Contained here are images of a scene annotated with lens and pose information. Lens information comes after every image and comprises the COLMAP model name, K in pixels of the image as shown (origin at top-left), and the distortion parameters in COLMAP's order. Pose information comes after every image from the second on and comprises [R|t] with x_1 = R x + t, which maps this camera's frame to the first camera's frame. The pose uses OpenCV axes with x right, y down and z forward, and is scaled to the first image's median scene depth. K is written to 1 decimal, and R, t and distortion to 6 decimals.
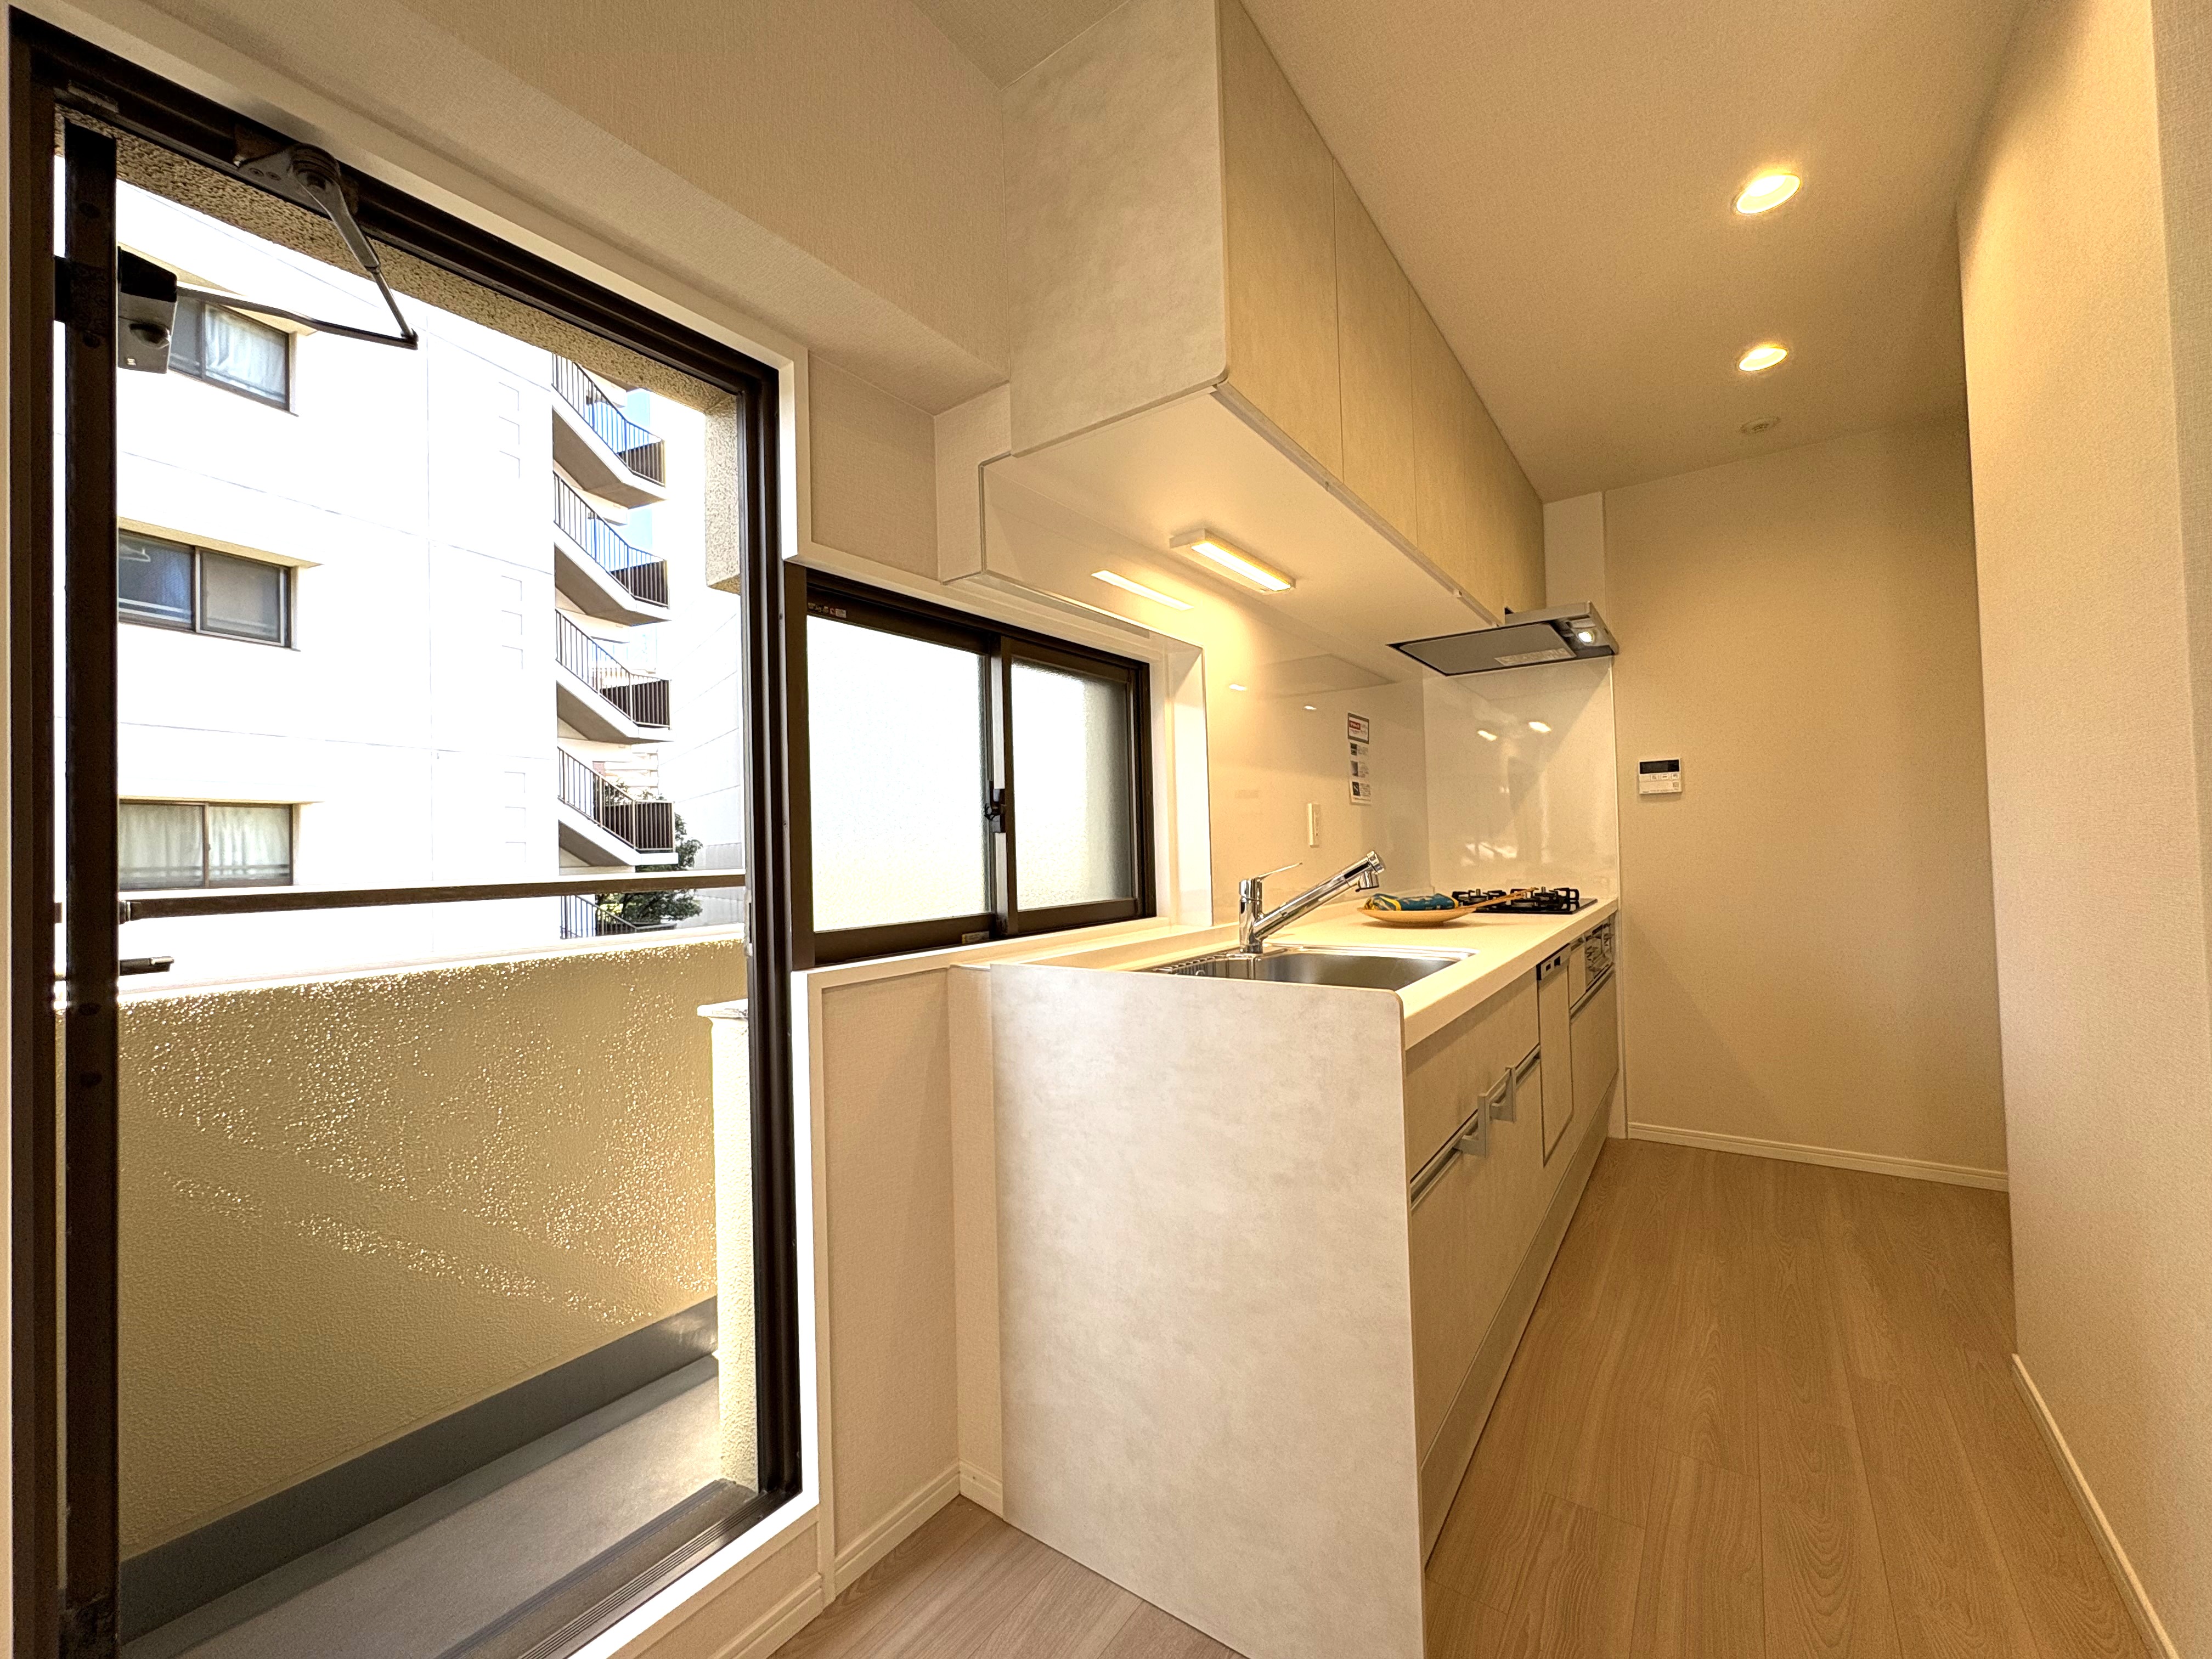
lens RADIAL K [[886.3, 0, 1106.0], [0, 886.3, 833.9], [0, 0, 1]] dist [-0.001282, -0.000503]
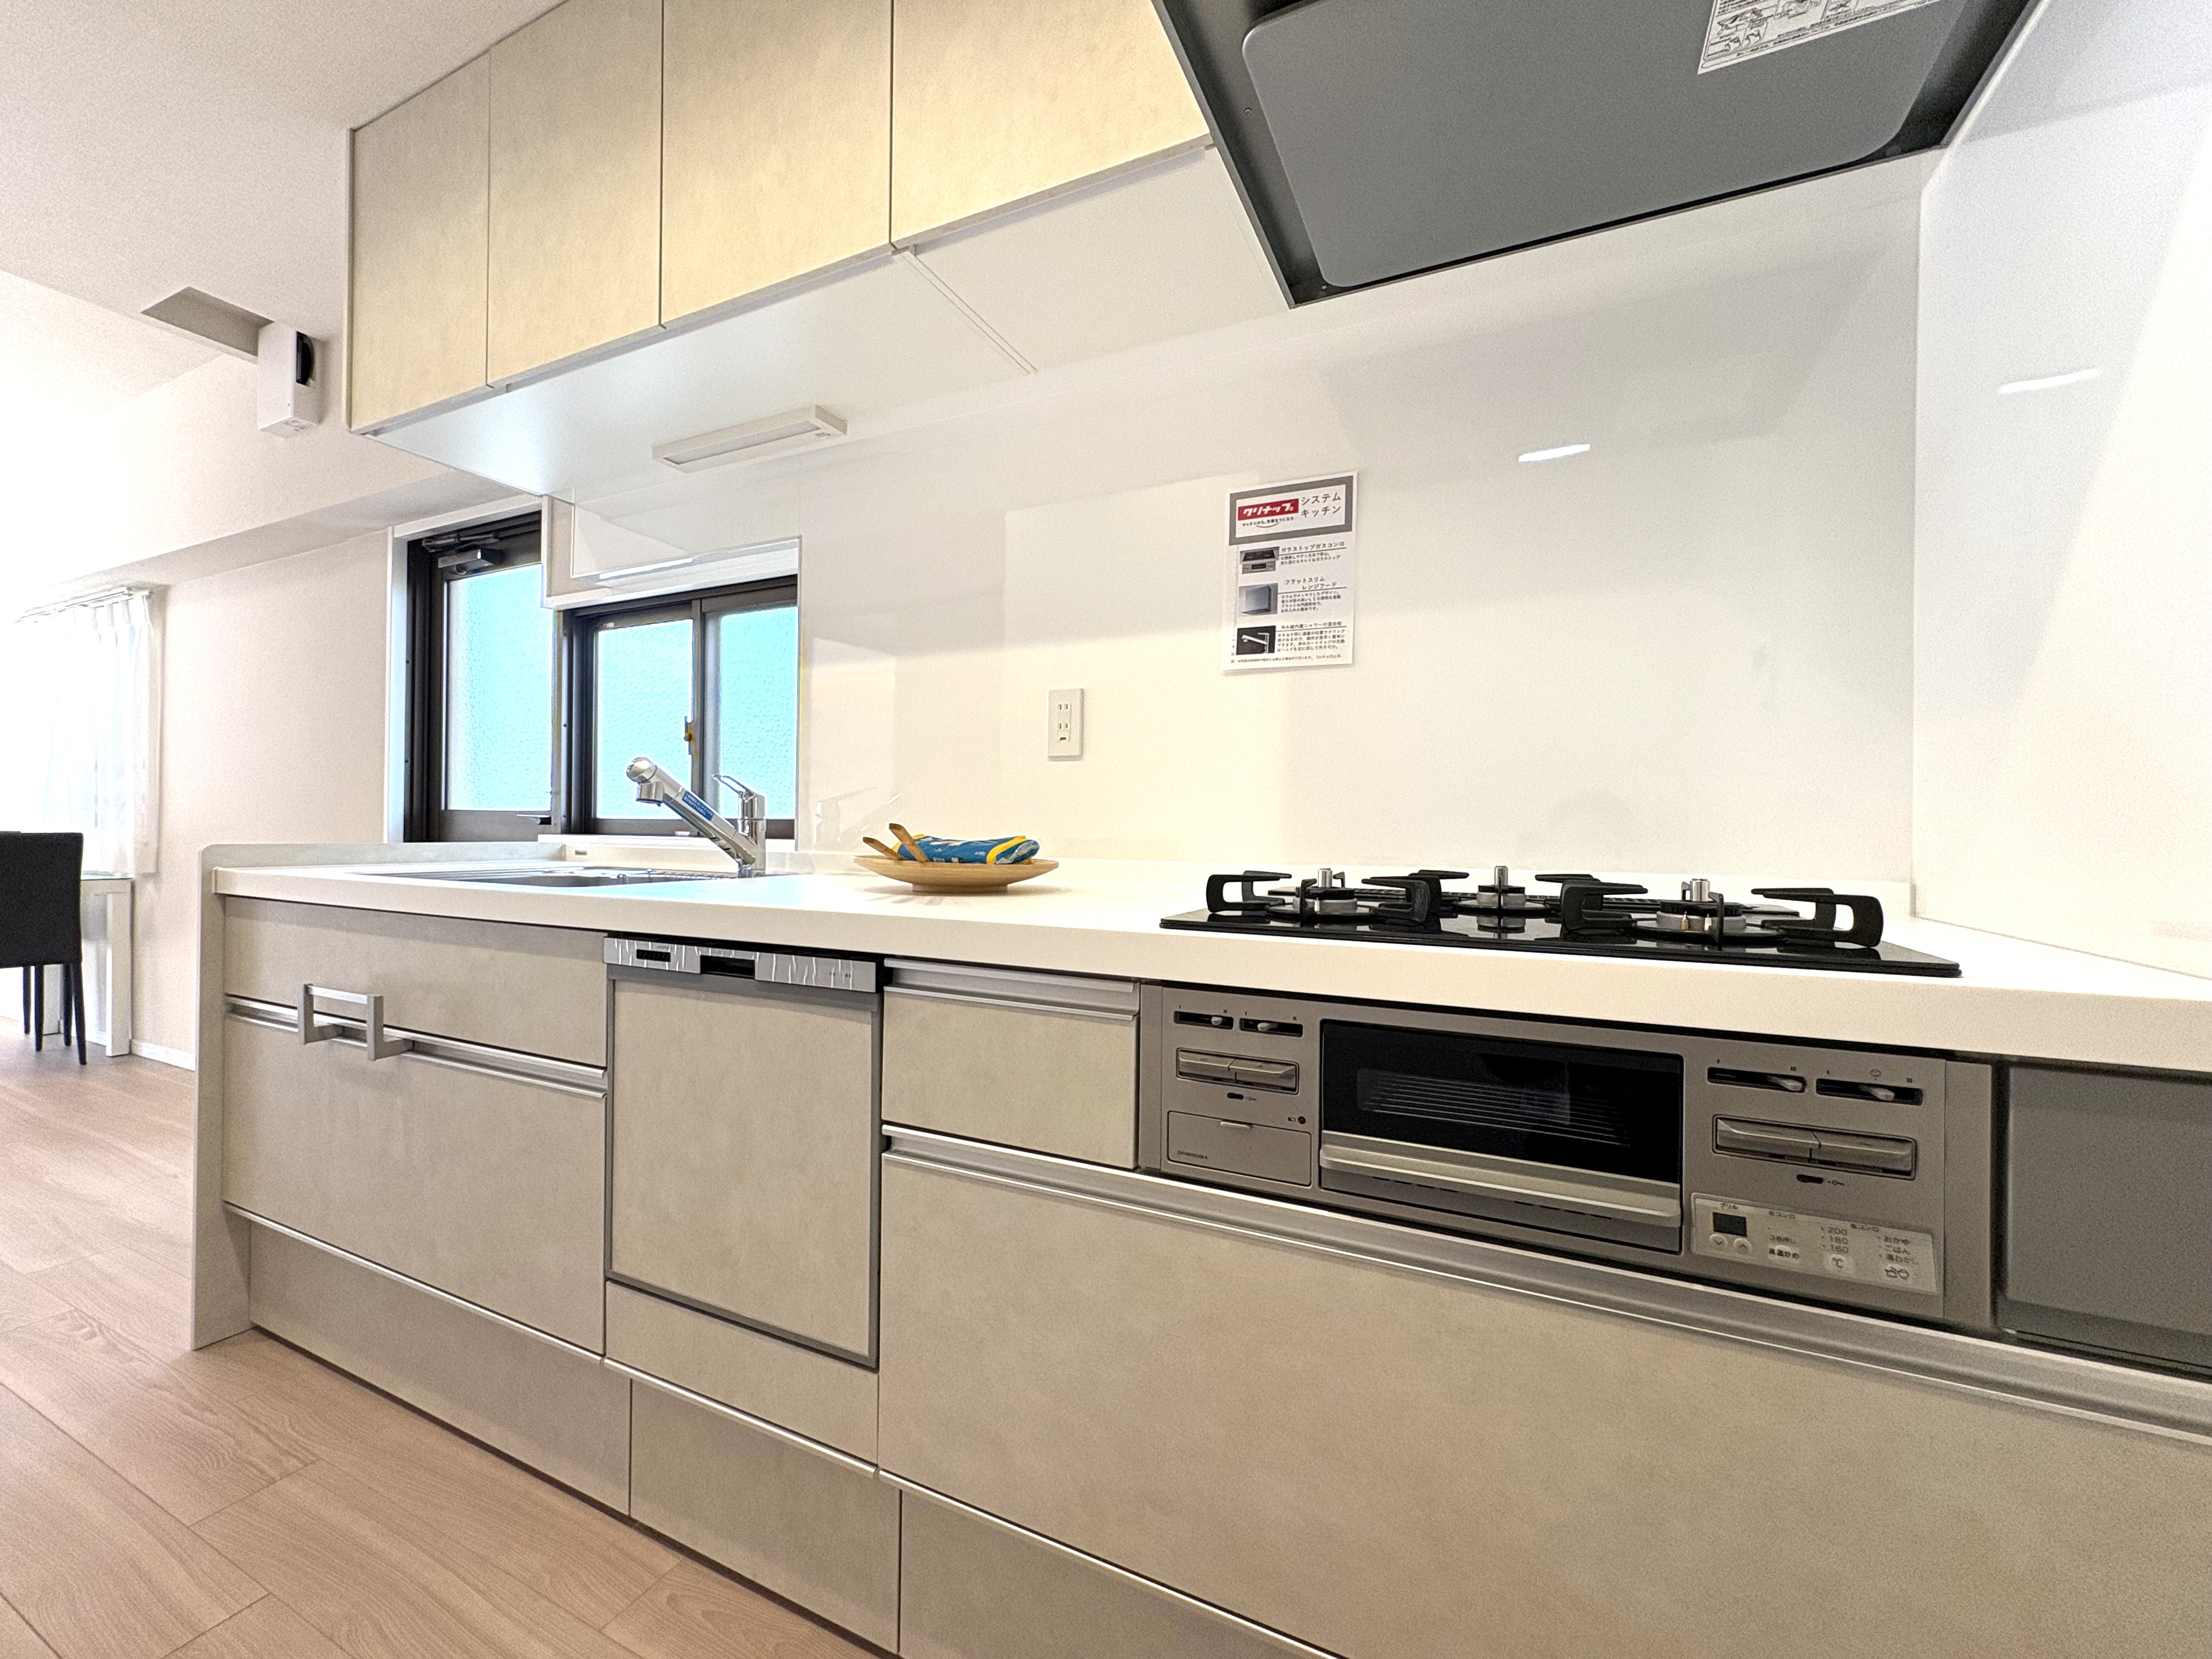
lens RADIAL K [[886.3, 0, 1106.0], [0, 886.3, 833.9], [0, 0, 1]] dist [-0.001282, -0.000503]
pose [[0.169501, 0.027456, -0.985148, 0.755749], [-0.011448, 0.999599, 0.025889, 0.046101], [0.985464, 0.006890, 0.169747, 0.826121]]
